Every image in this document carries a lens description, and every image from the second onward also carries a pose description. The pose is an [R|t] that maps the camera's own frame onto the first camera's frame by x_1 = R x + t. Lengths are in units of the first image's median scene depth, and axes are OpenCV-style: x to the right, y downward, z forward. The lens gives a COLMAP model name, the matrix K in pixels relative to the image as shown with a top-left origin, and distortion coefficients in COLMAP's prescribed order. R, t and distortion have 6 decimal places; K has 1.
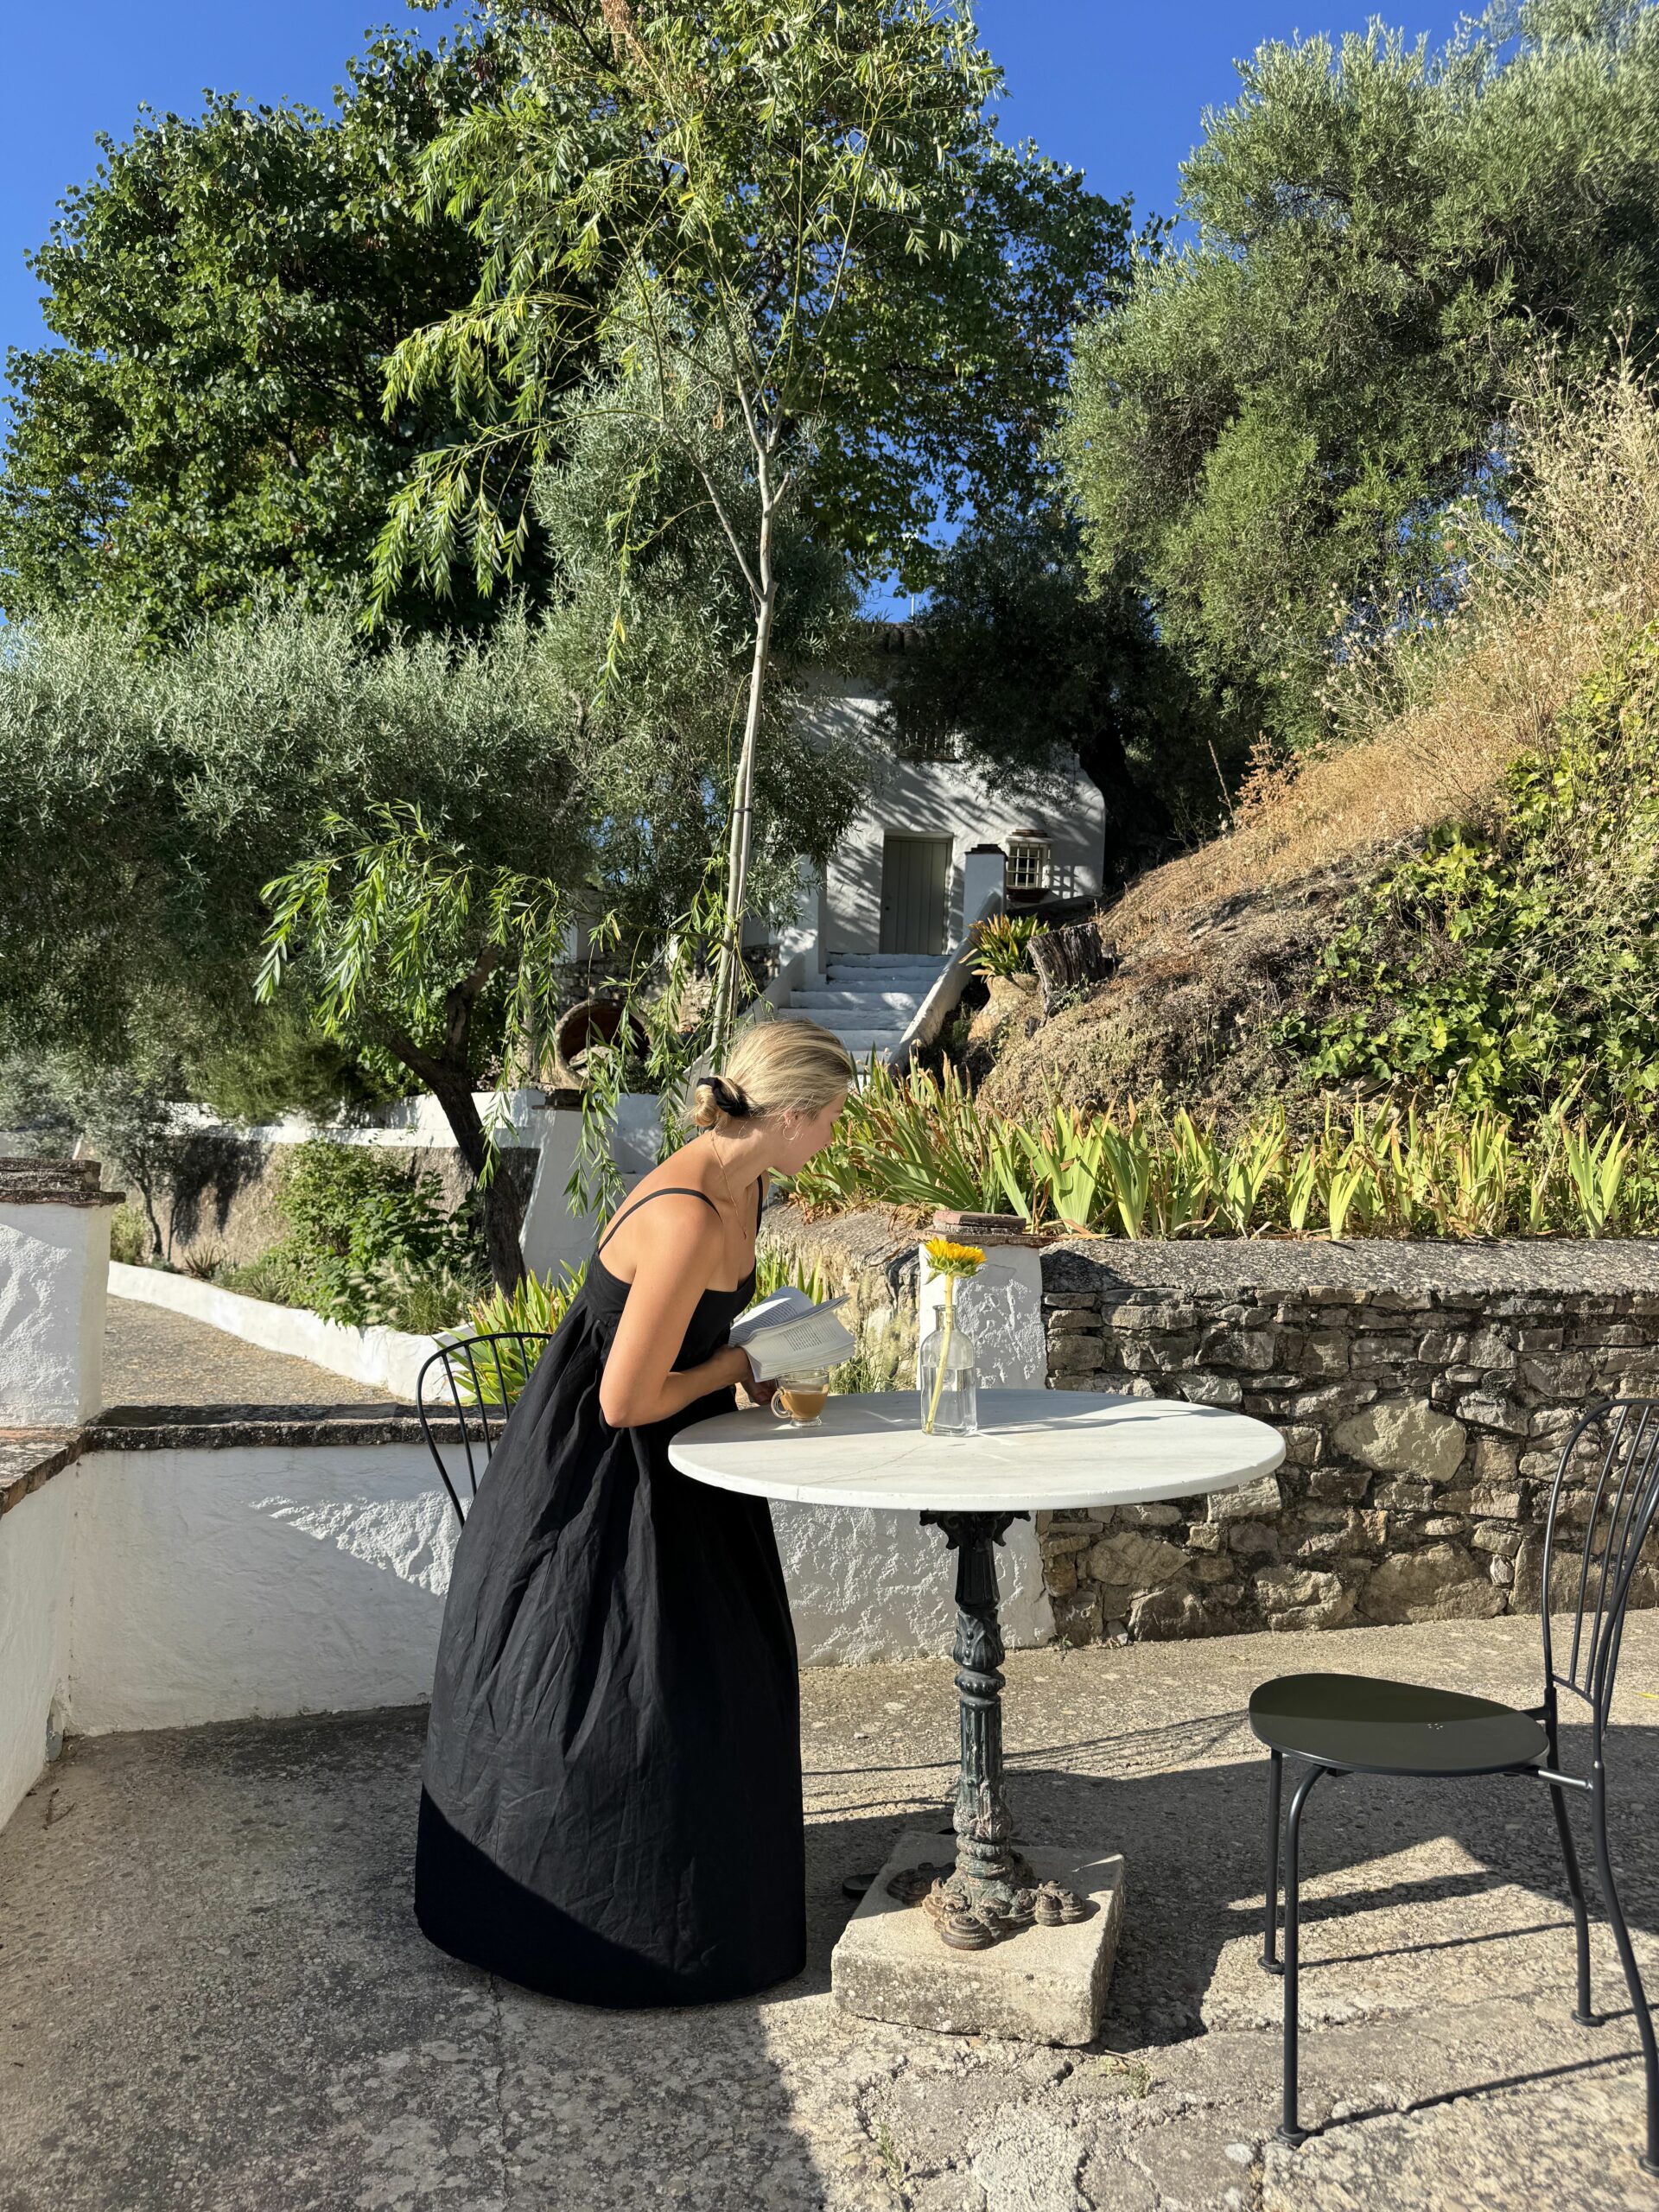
lens RADIAL K [[1502.3, 0, 829.5], [0, 1502.3, 1106.0], [0, 0, 1]] dist [0.126518, -0.211786]
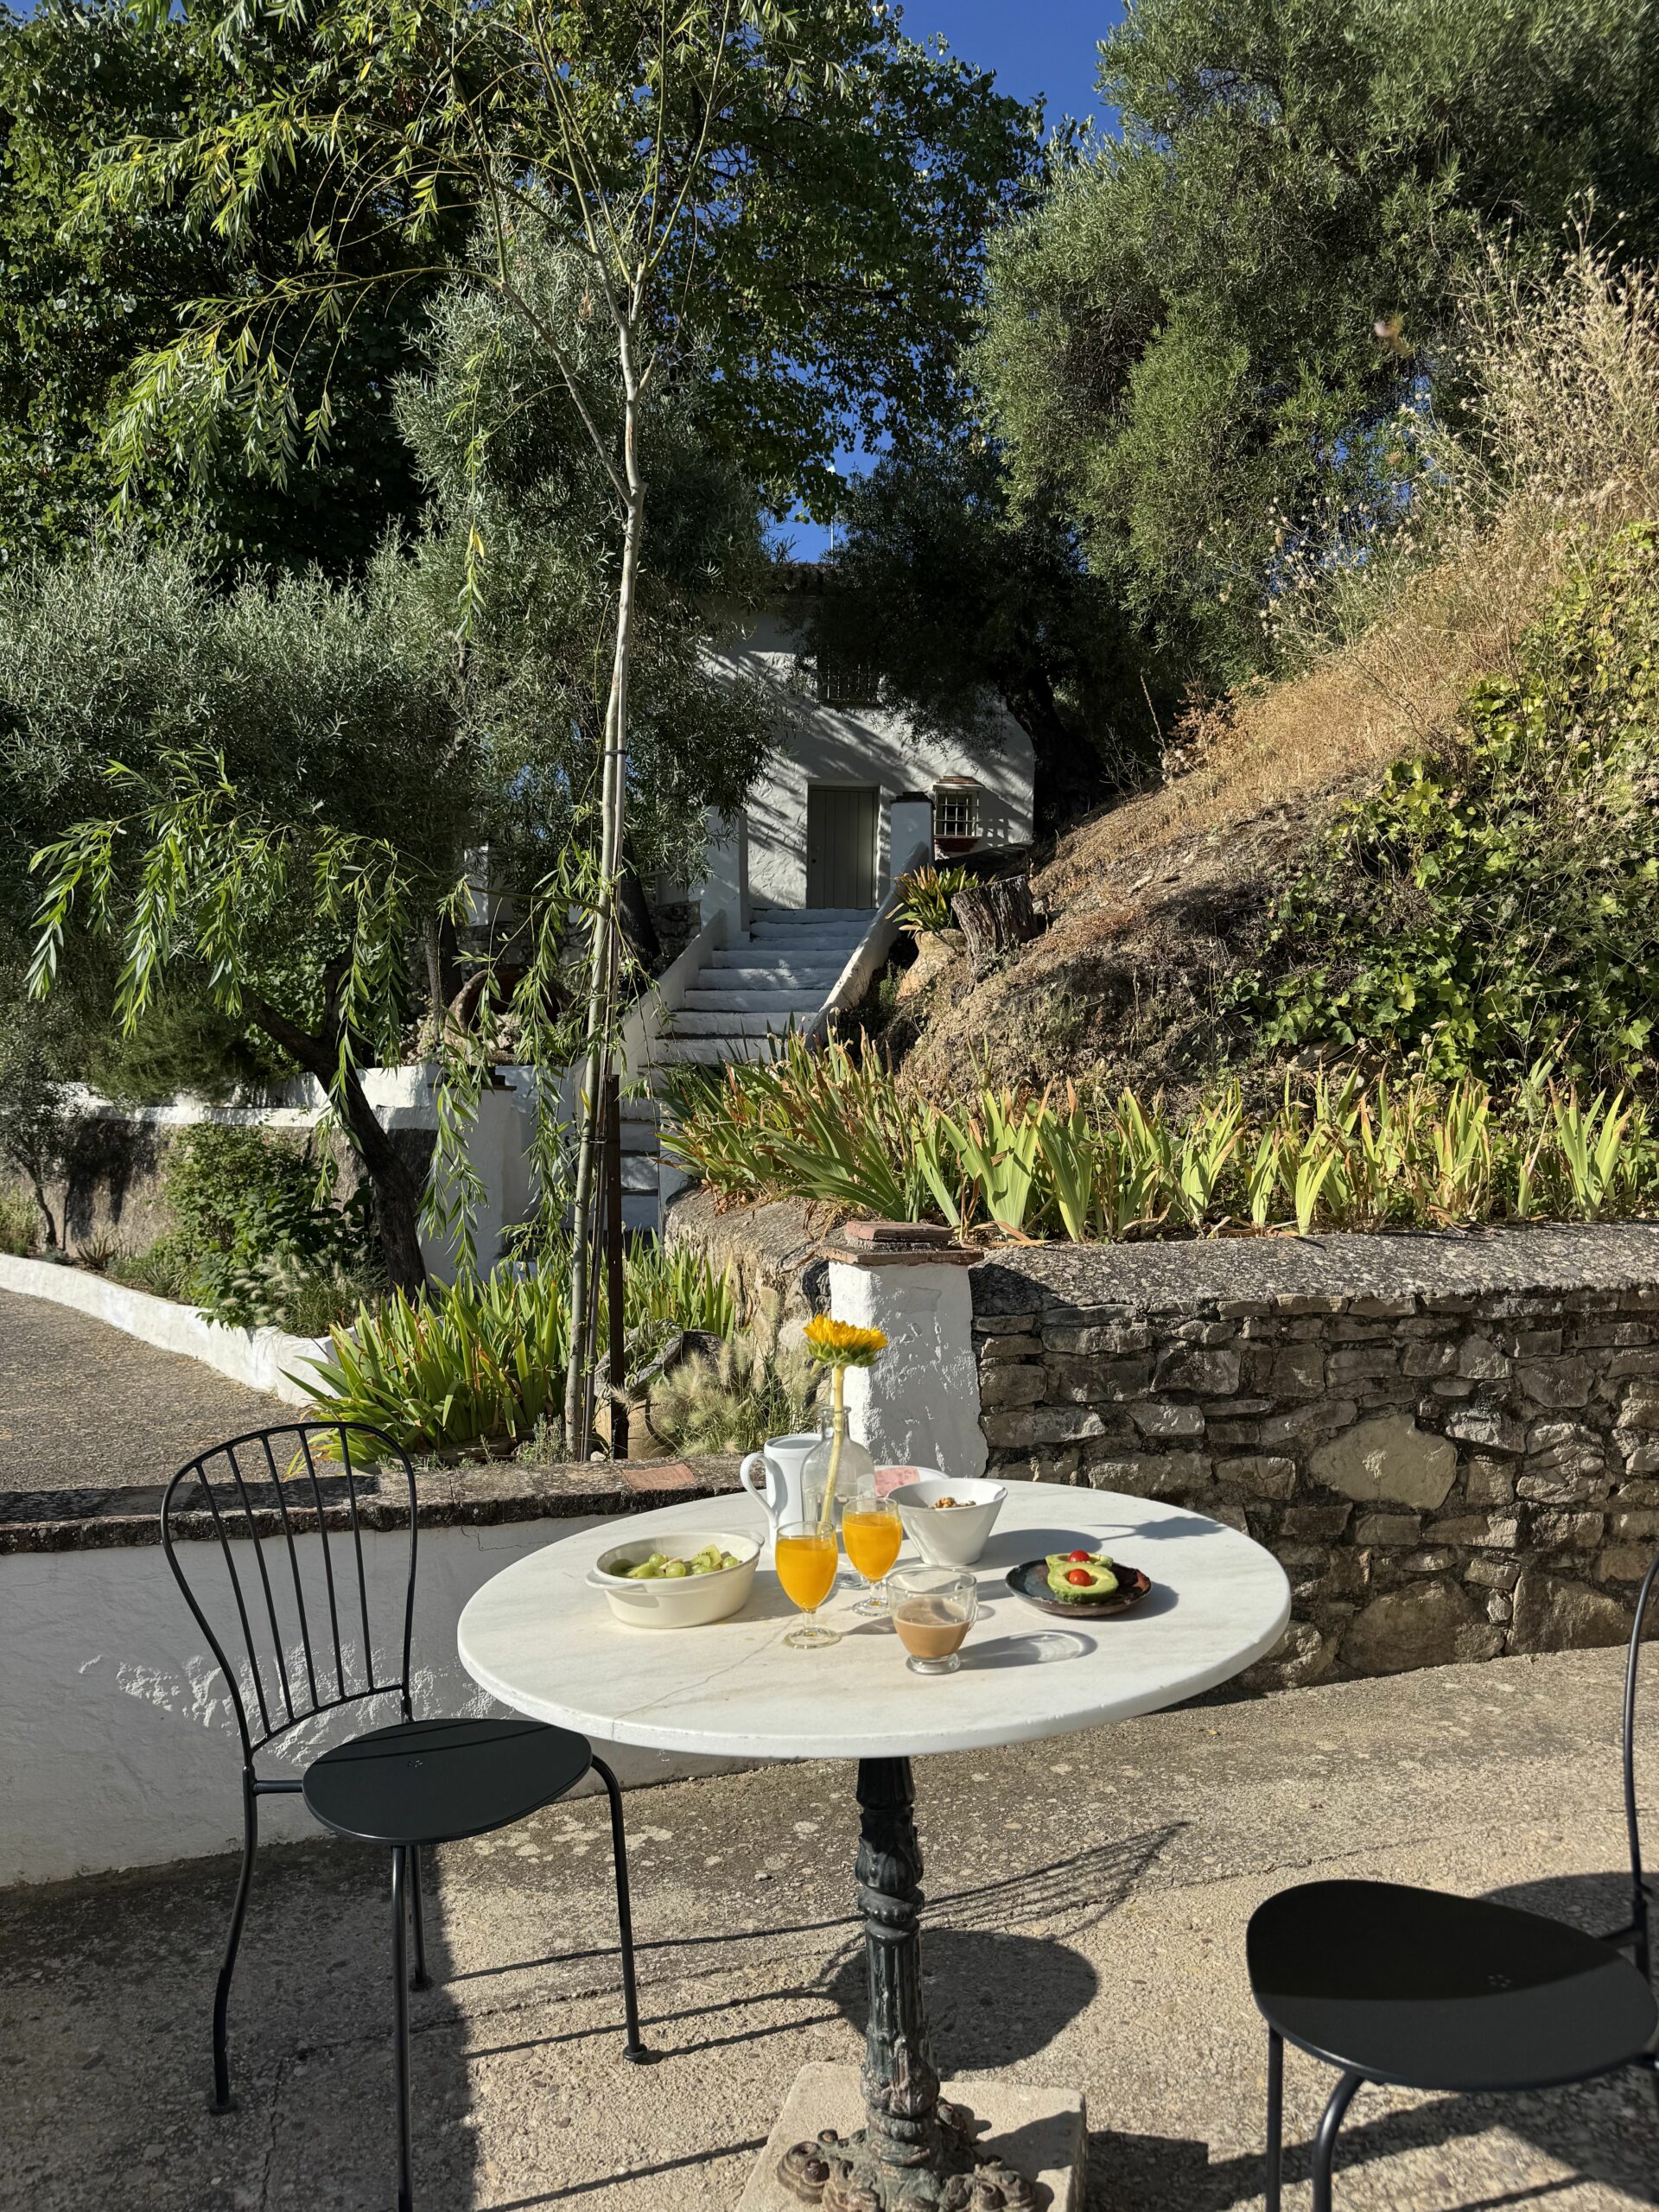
lens RADIAL K [[1516.5, 0, 829.5], [0, 1516.5, 1106.0], [0, 0, 1]] dist [0.113643, -0.163479]
pose [[0.998734, -0.028260, 0.041615, 0.018811], [0.027023, 0.999185, 0.030000, -0.015699], [-0.042429, -0.028837, 0.998683, 0.099984]]
